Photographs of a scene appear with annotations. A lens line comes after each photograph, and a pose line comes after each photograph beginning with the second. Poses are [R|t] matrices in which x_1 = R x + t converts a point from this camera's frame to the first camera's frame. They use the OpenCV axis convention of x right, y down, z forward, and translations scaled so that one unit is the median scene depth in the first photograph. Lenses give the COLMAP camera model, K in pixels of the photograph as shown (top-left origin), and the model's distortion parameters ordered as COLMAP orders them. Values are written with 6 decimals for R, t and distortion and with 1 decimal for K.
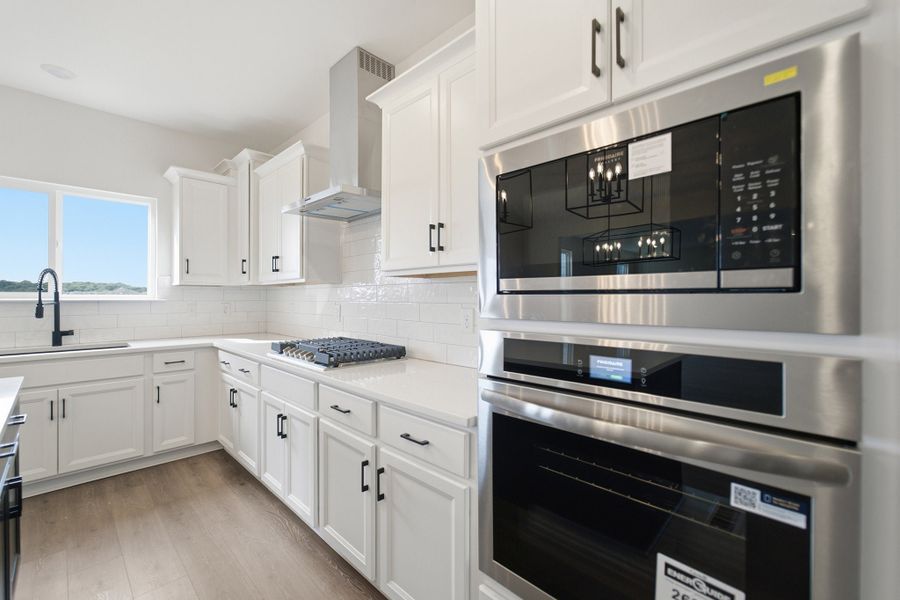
lens RADIAL K [[379.6, 0, 452.3], [0, 379.6, 295.1], [0, 0, 1]] dist [-0.001005, -0.000073]
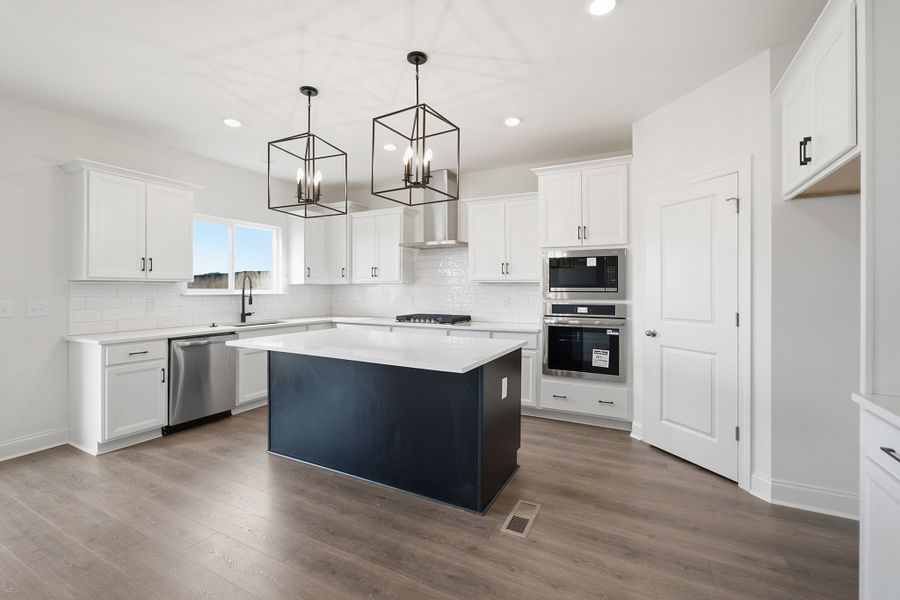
lens RADIAL K [[388.3, 0, 449.5], [0, 388.3, 290.3], [0, 0, 1]] dist [0.000159, -0.000133]
pose [[0.959279, 0.000395, 0.282460, -0.704618], [-0.002777, 0.999964, 0.008032, -0.017713], [-0.282446, -0.008489, 0.959246, -0.865592]]
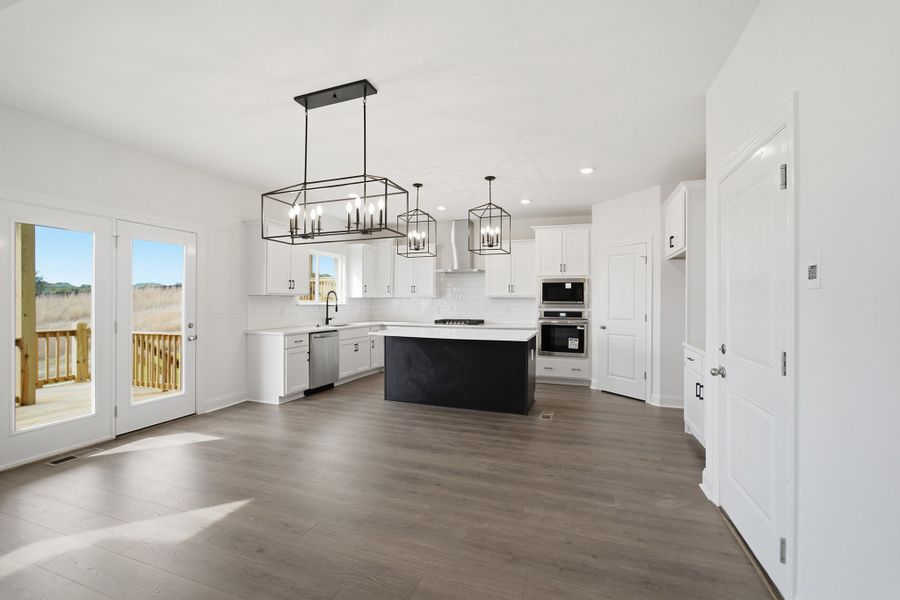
lens RADIAL K [[377.8, 0, 448.8], [0, 377.8, 303.8], [0, 0, 1]] dist [-0.032354, 0.000112]
pose [[0.912257, 0.003081, 0.409606, -1.369346], [-0.007921, 0.999917, 0.010119, -0.019191], [-0.409541, -0.012476, 0.912206, -1.411776]]
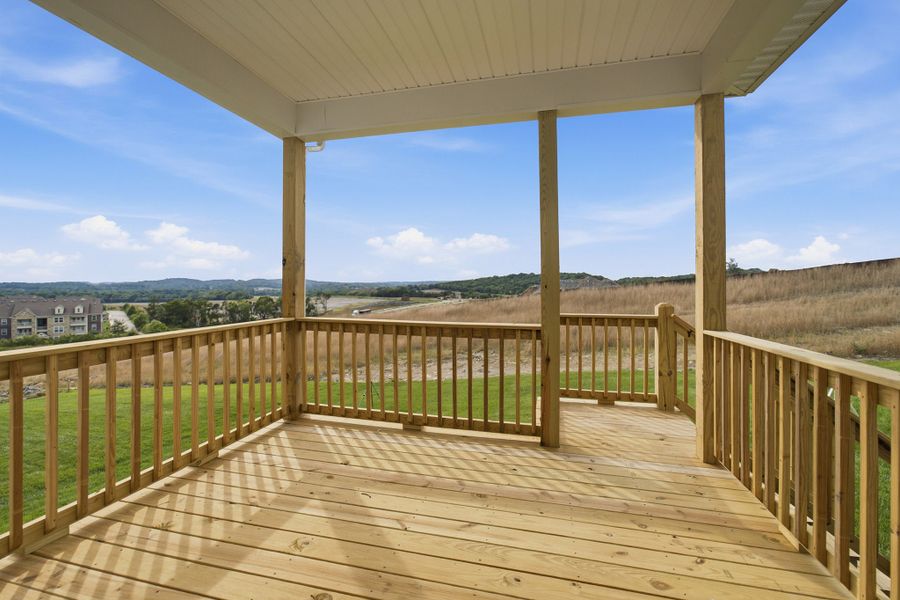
lens RADIAL K [[388.3, 0, 449.5], [0, 388.3, 290.3], [0, 0, 1]] dist [0.000159, -0.000133]
pose [[0.501505, 0.008449, -0.865113, -1.765036], [0.009637, 0.999836, 0.015351, 0.067444], [0.865101, -0.016035, 0.501342, 0.407510]]
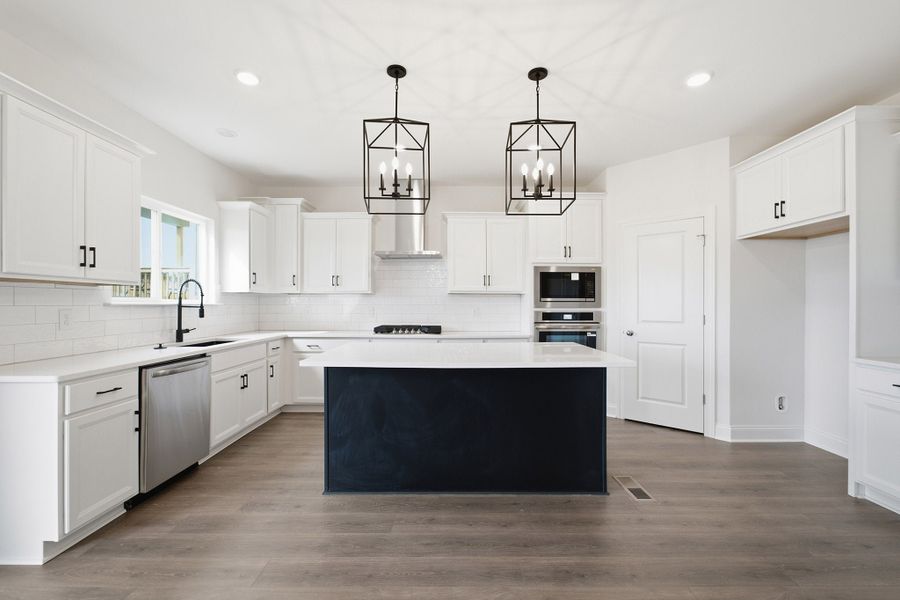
lens RADIAL K [[374.0, 0, 451.9], [0, 374.0, 304.8], [0, 0, 1]] dist [0.001581, -0.000263]
pose [[0.717697, 0.000229, 0.696356, -1.315710], [-0.006000, 0.999965, 0.005855, 0.004897], [-0.696330, -0.008381, 0.717673, -0.475030]]
